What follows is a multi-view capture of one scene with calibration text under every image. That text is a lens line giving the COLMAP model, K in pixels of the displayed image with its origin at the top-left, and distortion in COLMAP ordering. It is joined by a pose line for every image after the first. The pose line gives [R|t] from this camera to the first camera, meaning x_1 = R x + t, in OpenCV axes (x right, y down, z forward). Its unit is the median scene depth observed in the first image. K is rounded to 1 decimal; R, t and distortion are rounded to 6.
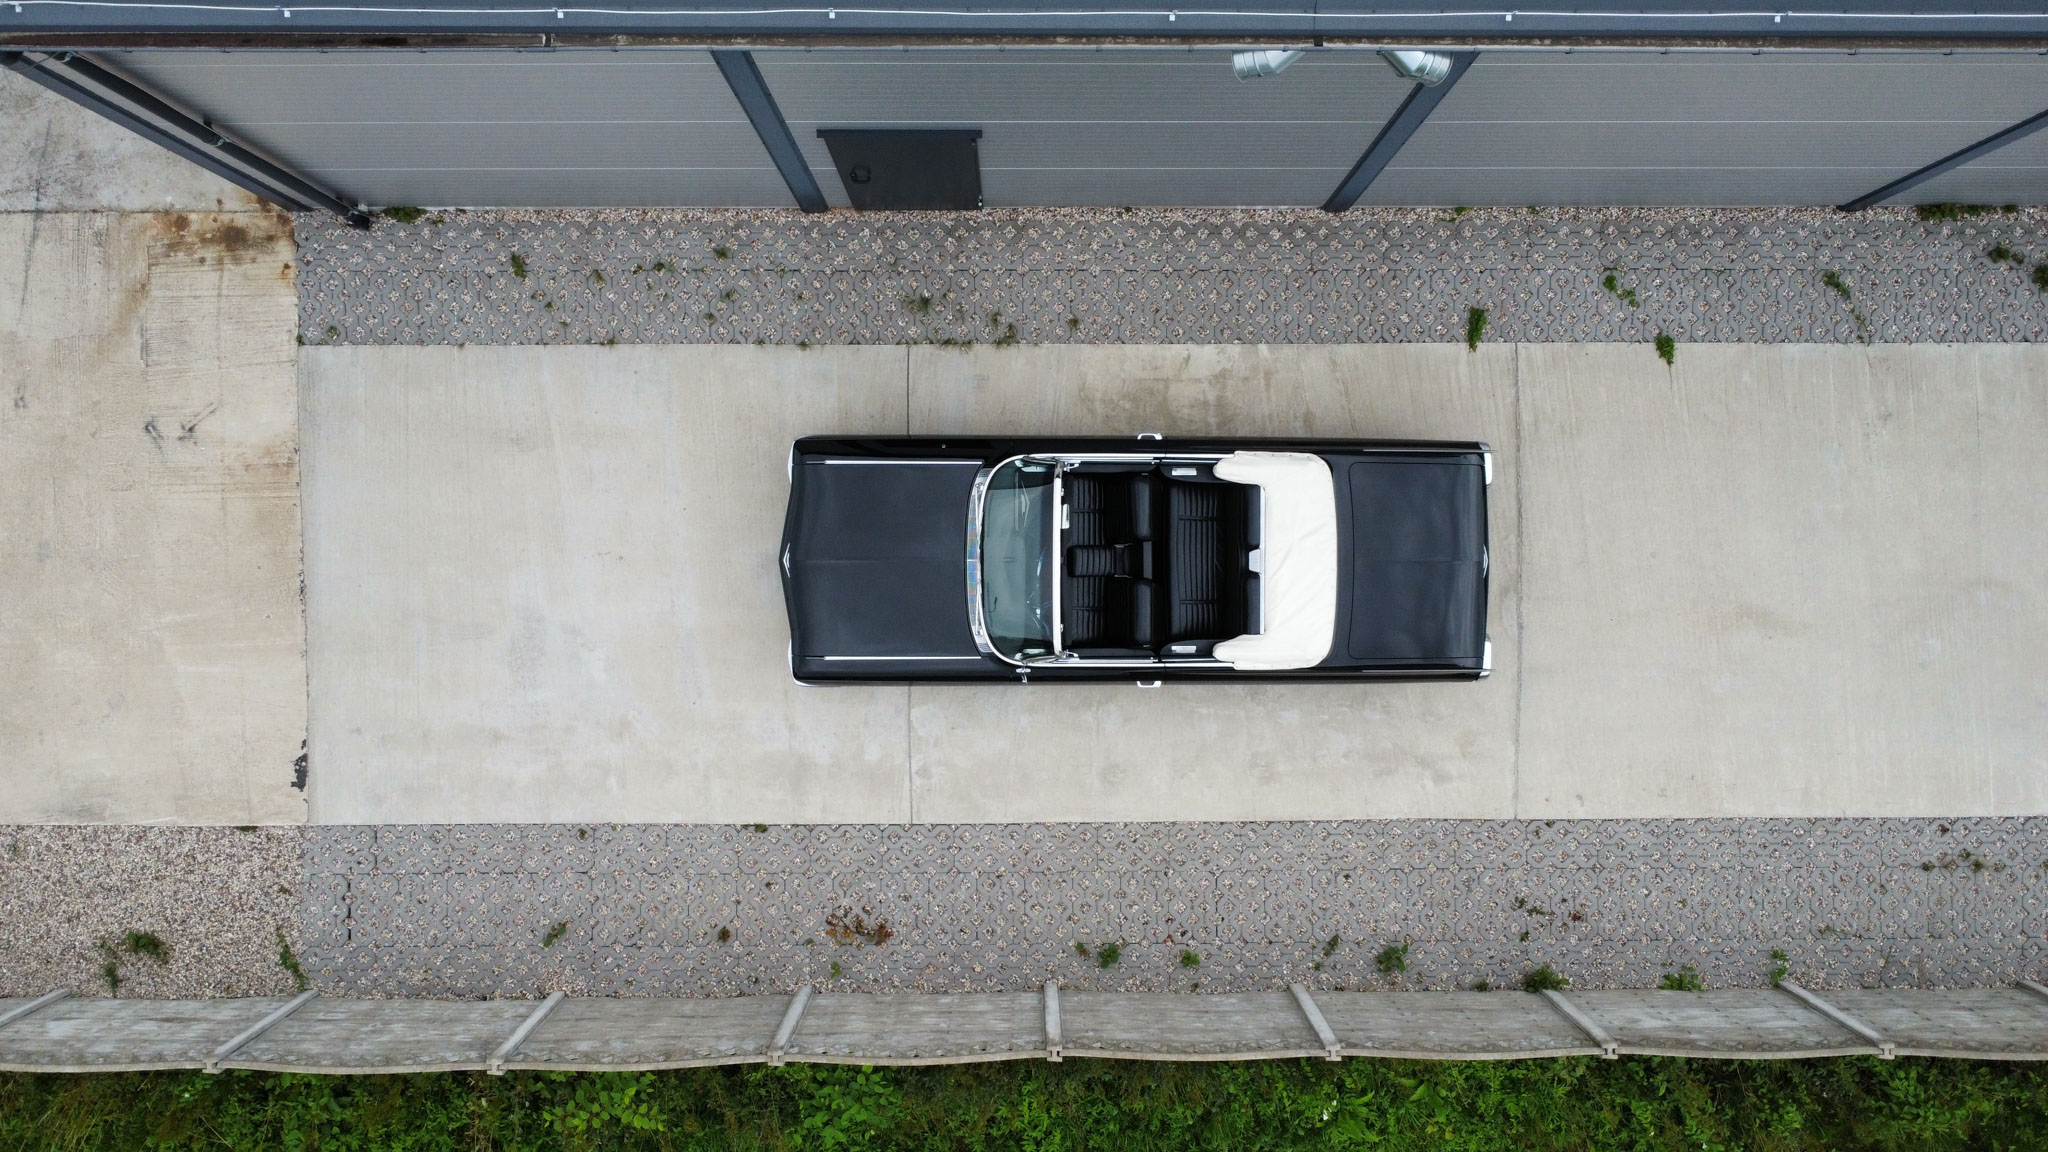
lens RADIAL K [[1957.8, 0, 988.2], [0, 1957.8, 573.2], [0, 0, 1]] dist [0.008291, 0.000000]
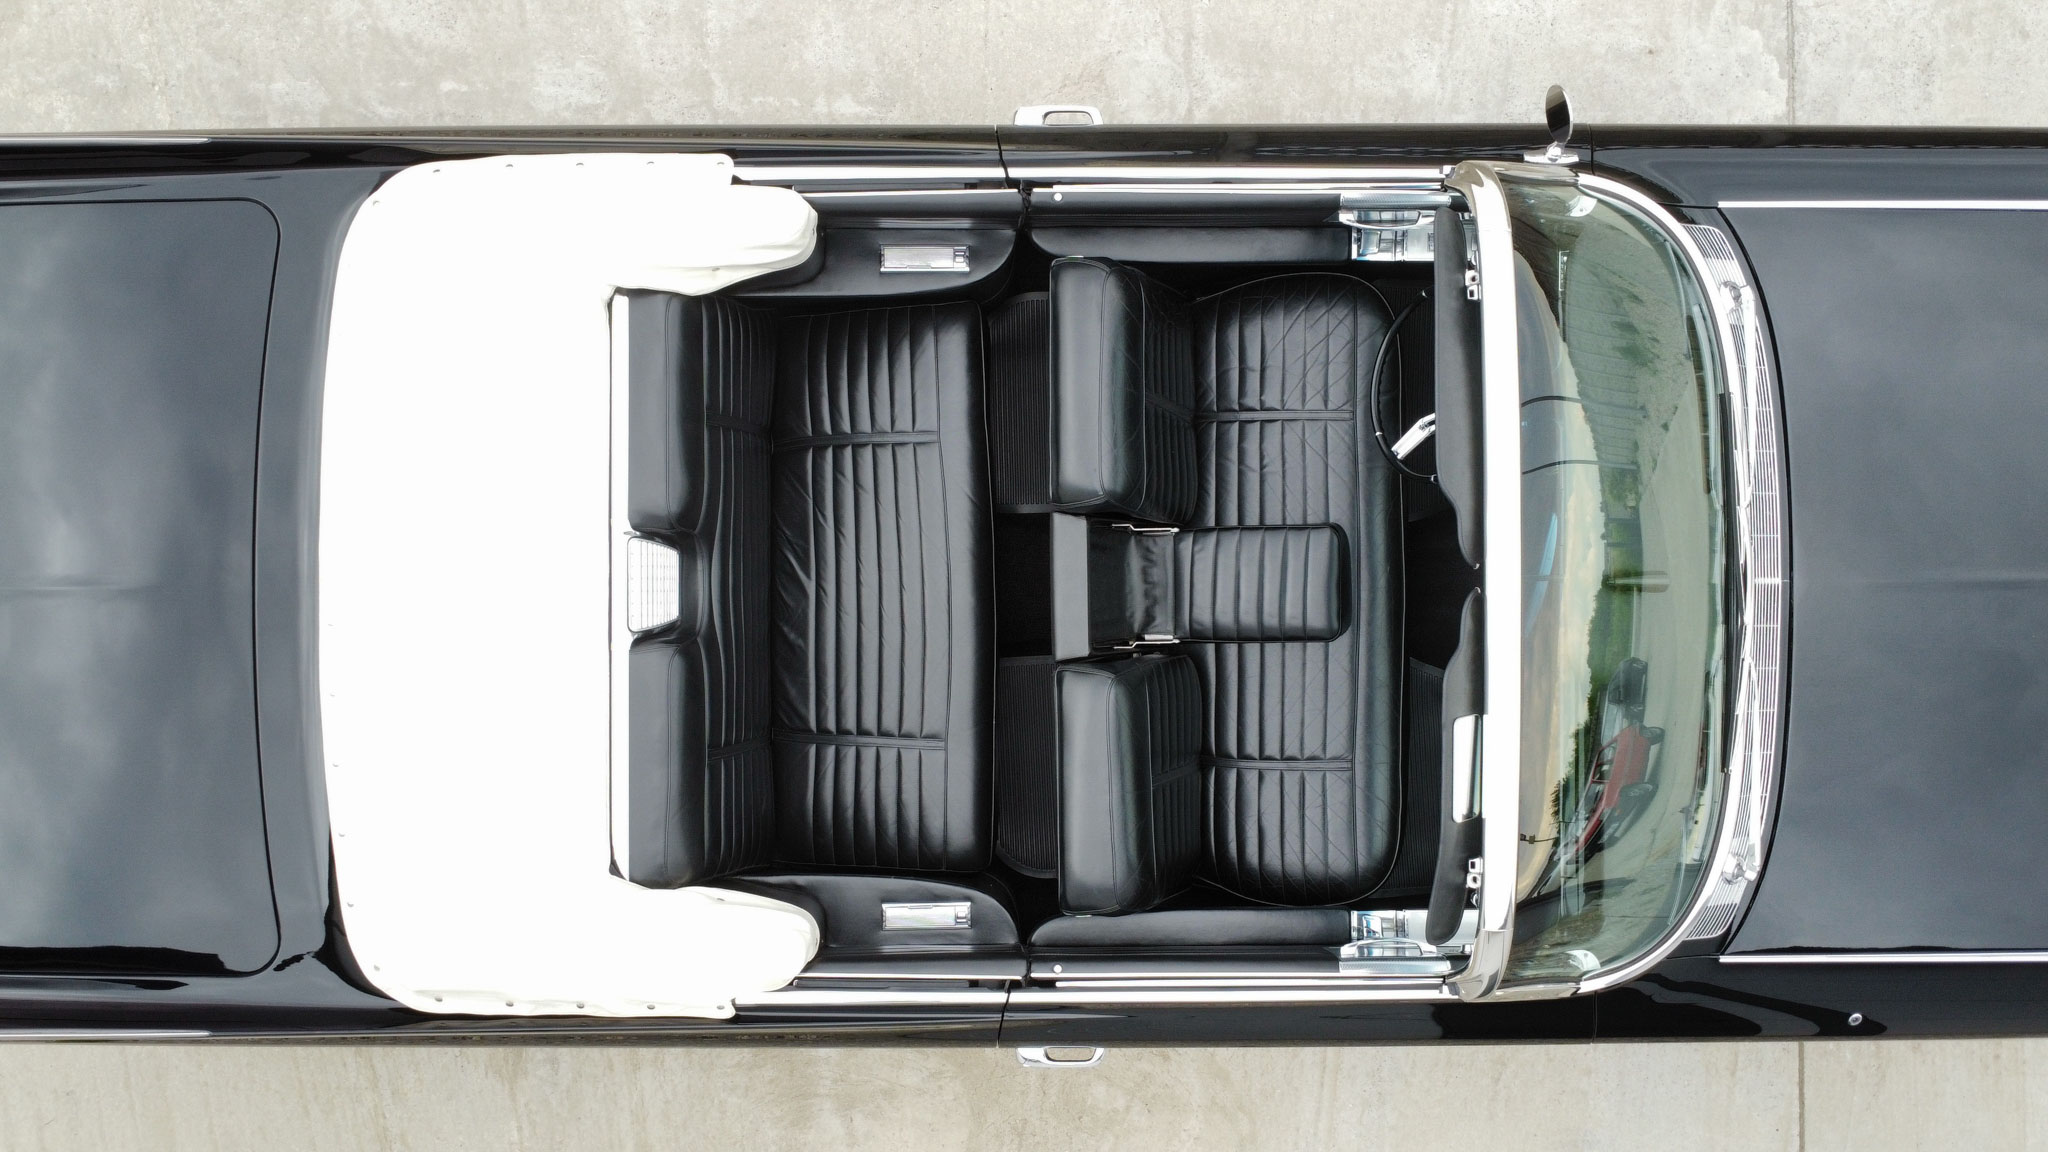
lens RADIAL K [[1727.9, 0, 1071.1], [0, 1727.9, 630.9], [0, 0, 1]] dist [0.012648, -0.008526]
pose [[-0.999595, 0.004641, -0.028082, 0.083091], [-0.004406, -0.999955, -0.008444, -0.010125], [-0.028120, -0.008317, 0.999570, 0.729039]]
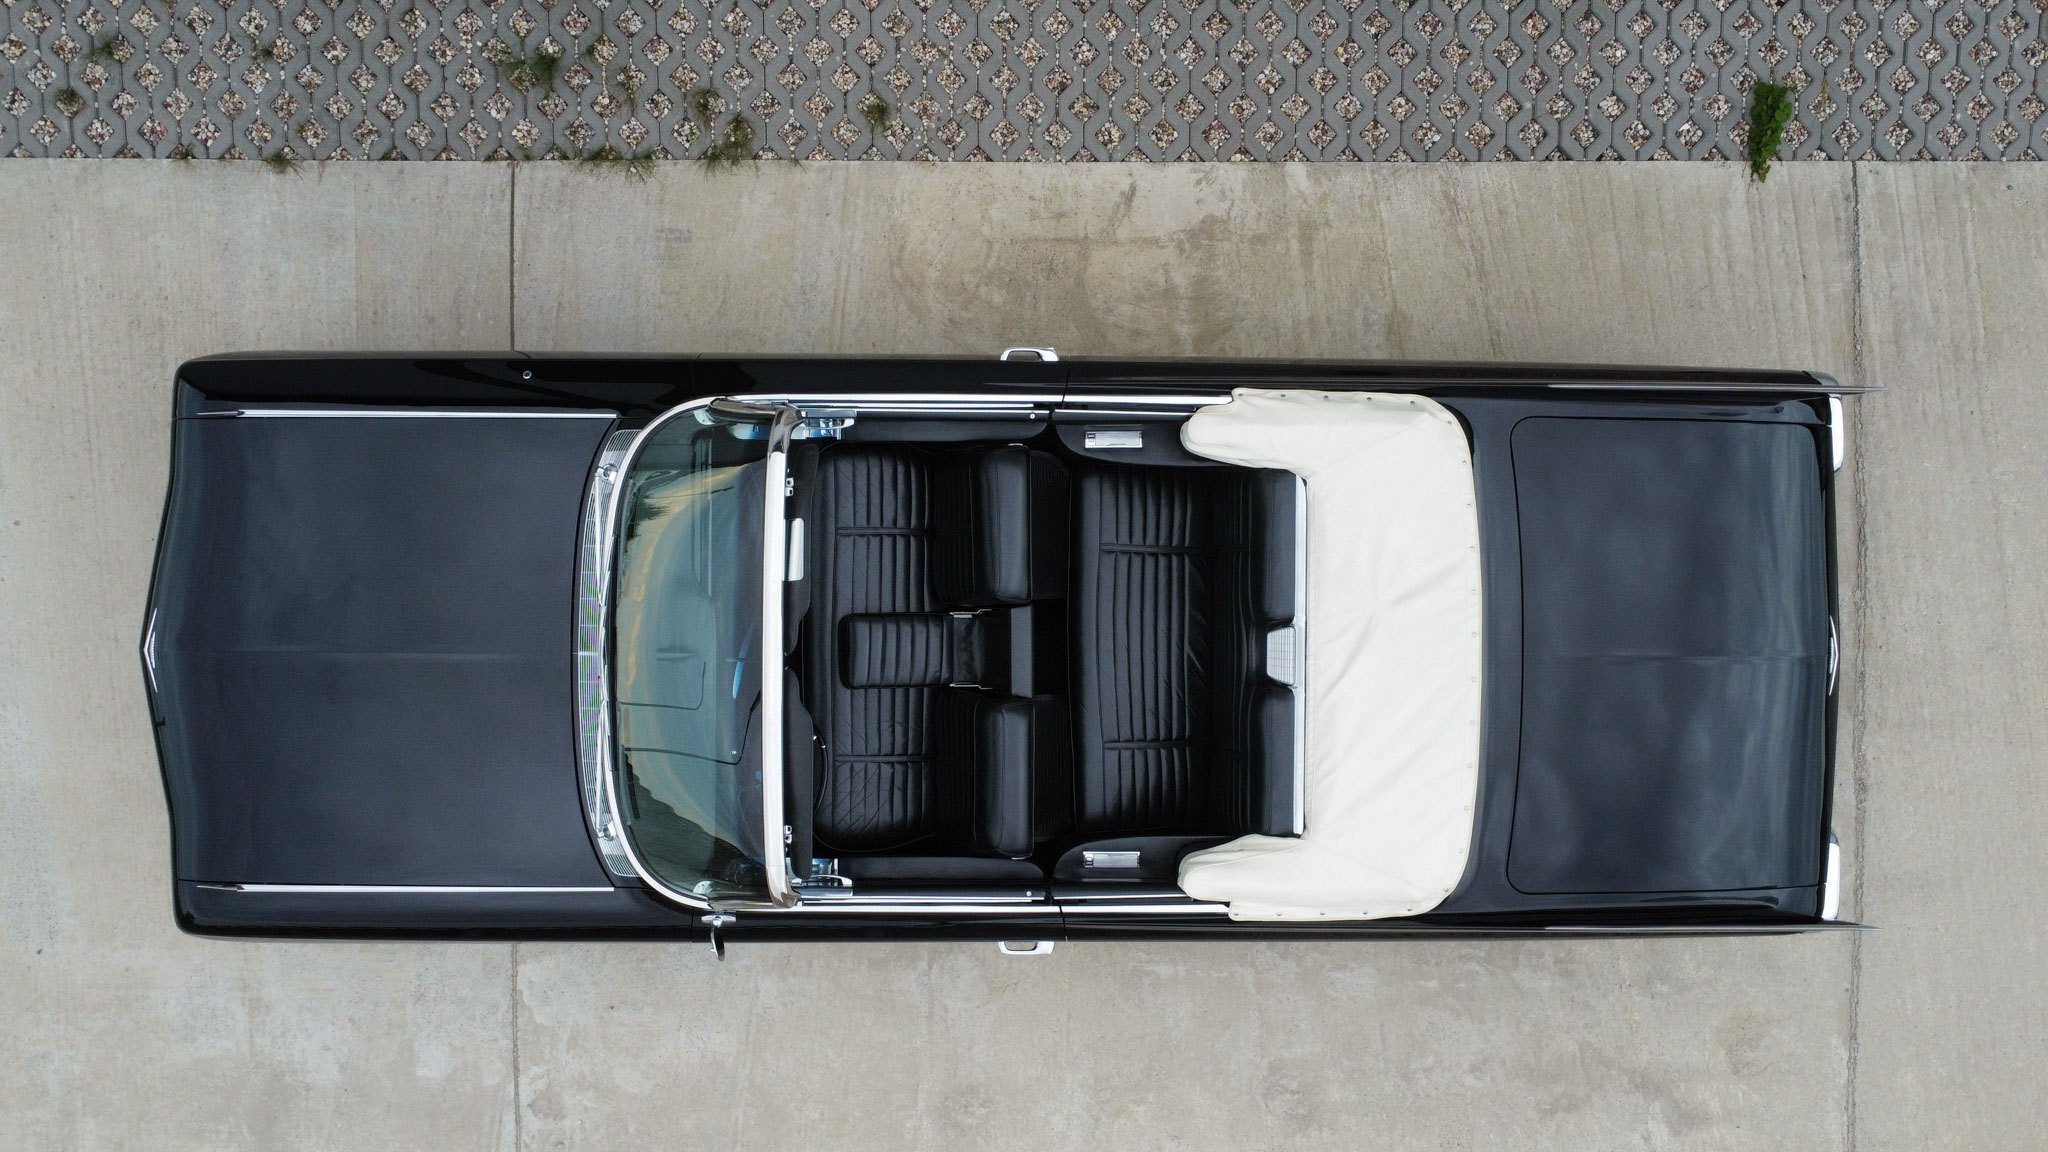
lens RADIAL K [[1727.9, 0, 1010.1], [0, 1727.9, 571.4], [0, 0, 1]] dist [0.012648, -0.008526]
pose [[0.999986, 0.002471, -0.004719, 0.076281], [-0.002452, 0.999989, 0.003936, -0.023823], [0.004729, -0.003924, 0.999981, 0.600363]]
